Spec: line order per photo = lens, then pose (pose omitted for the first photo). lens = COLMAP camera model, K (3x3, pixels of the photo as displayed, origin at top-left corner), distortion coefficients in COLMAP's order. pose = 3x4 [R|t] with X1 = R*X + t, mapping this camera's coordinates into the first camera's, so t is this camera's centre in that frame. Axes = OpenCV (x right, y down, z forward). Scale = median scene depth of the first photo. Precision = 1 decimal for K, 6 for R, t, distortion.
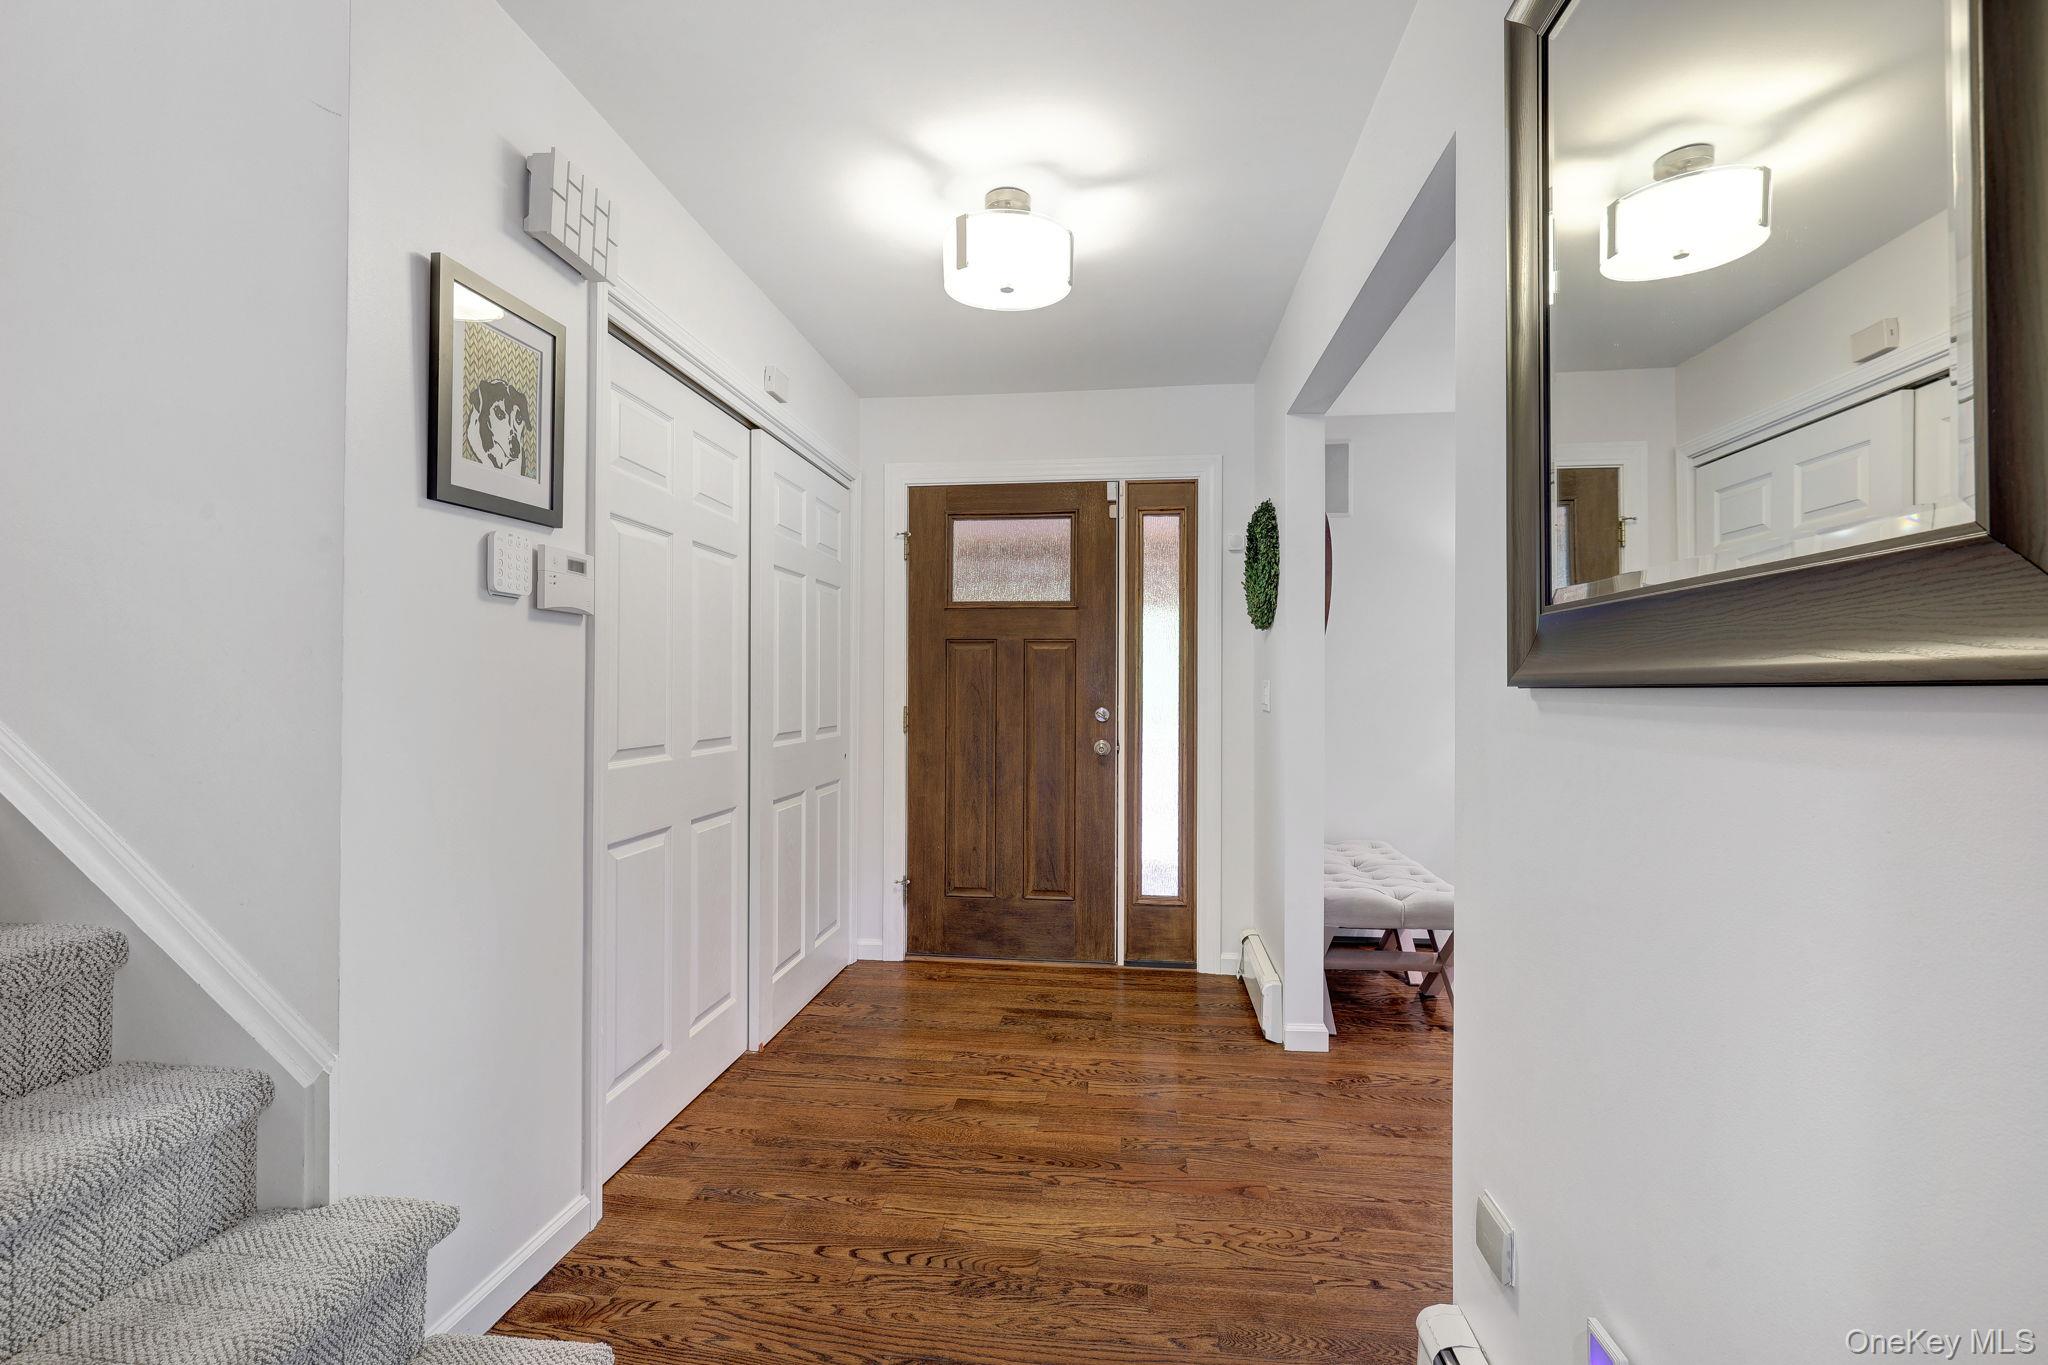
lens RADIAL K [[890.9, 0, 1024.0], [0, 890.9, 682.5], [0, 0, 1]] dist [-0.000899, -0.000100]
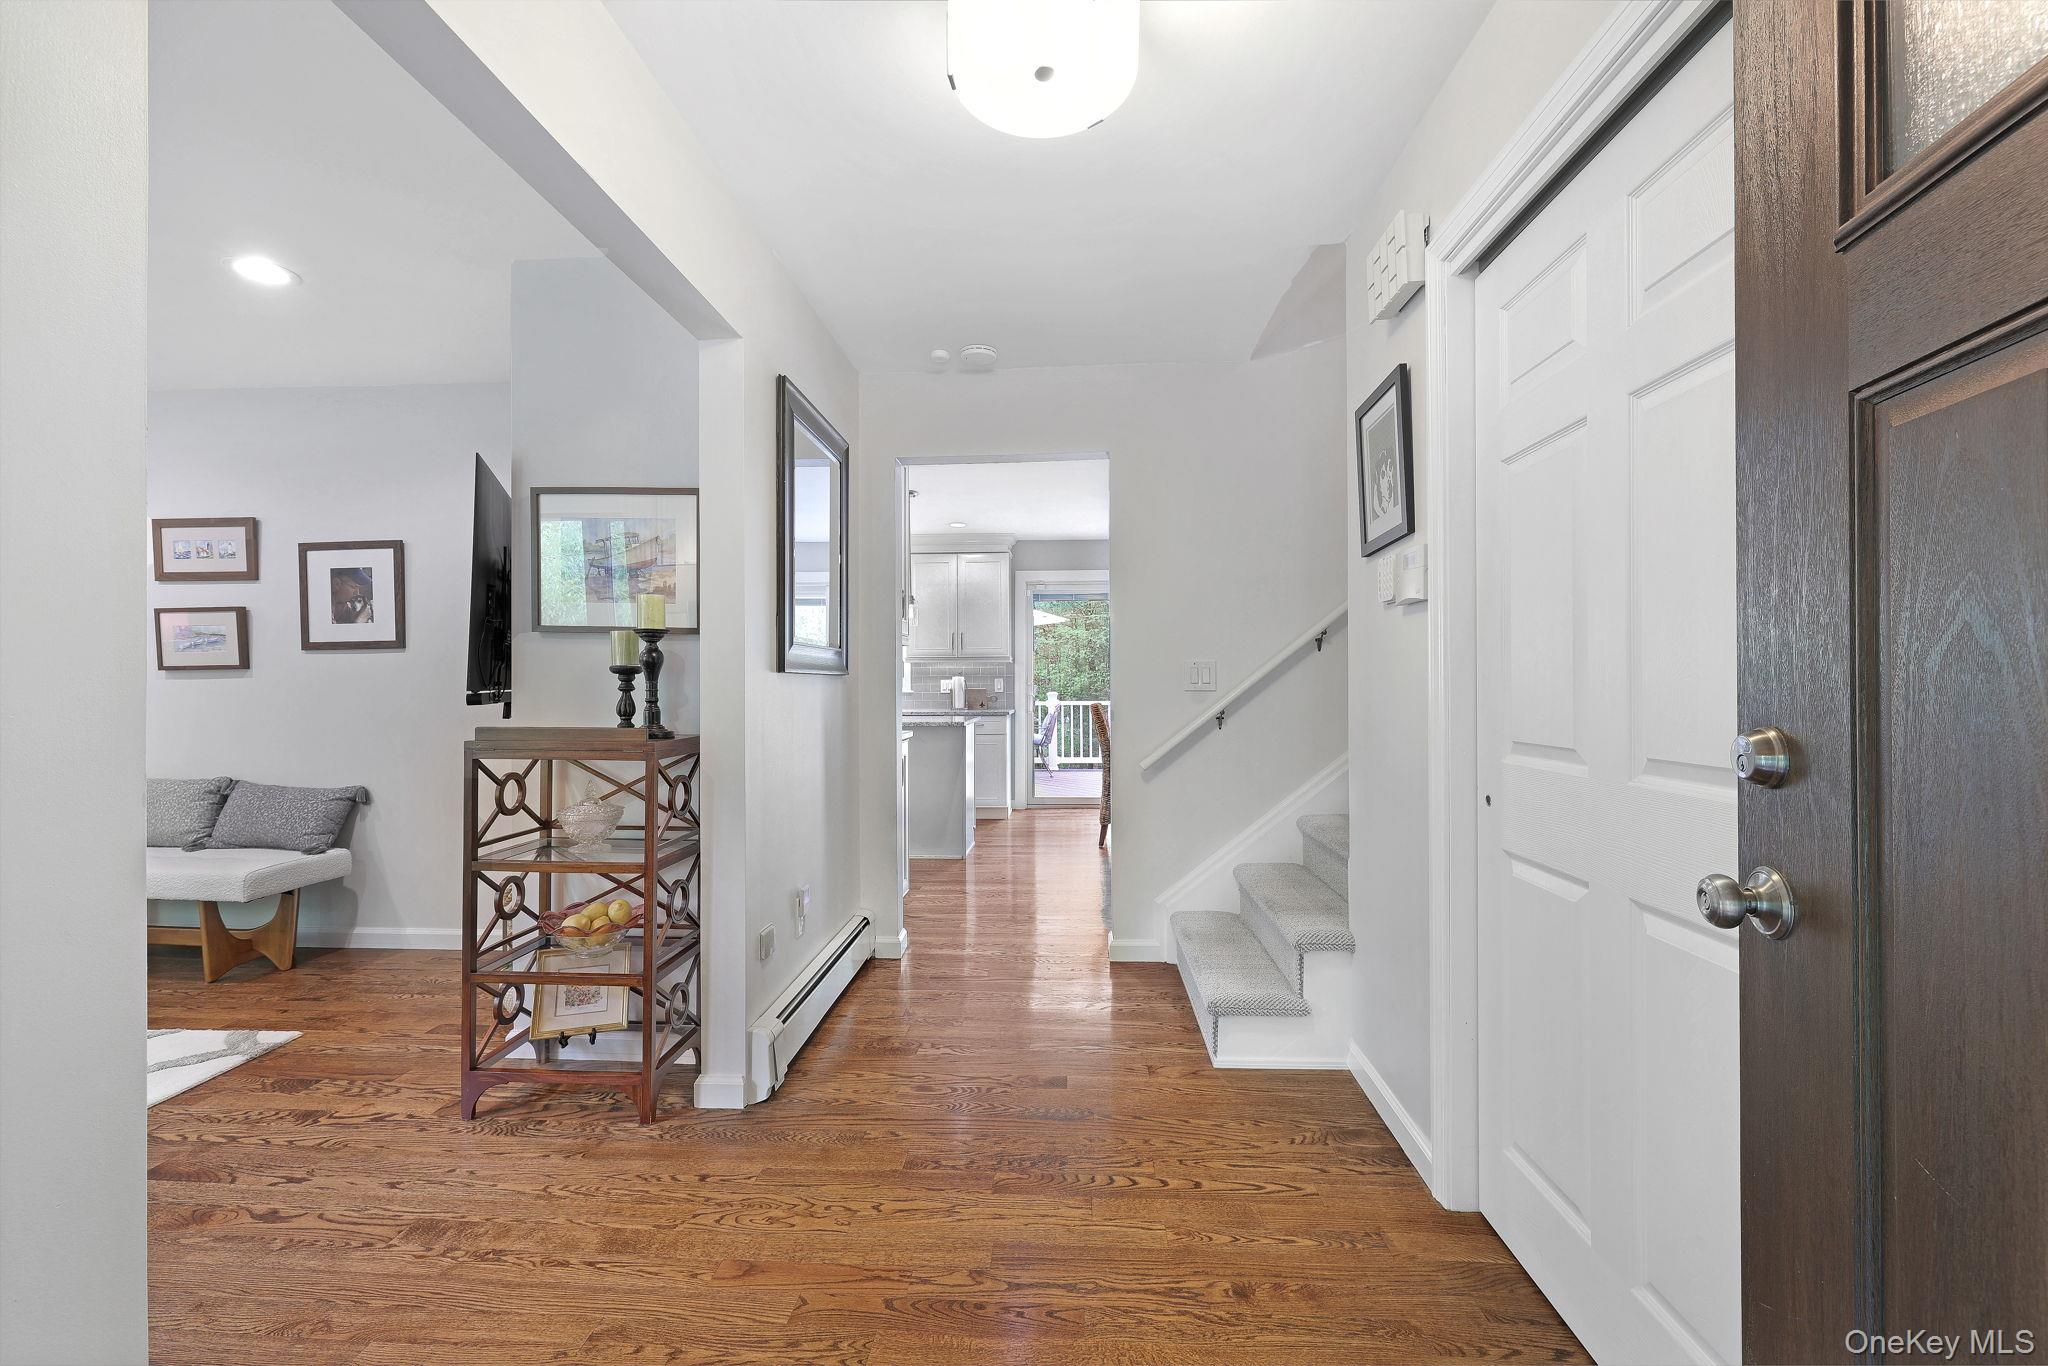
lens RADIAL K [[890.9, 0, 1024.0], [0, 890.9, 683.0], [0, 0, 1]] dist [-0.000899, -0.000100]
pose [[-0.998534, -0.001229, -0.054107, 0.039771], [-0.000382, 0.999877, -0.015652, 0.046379], [0.054119, -0.015608, -0.998412, 2.087295]]
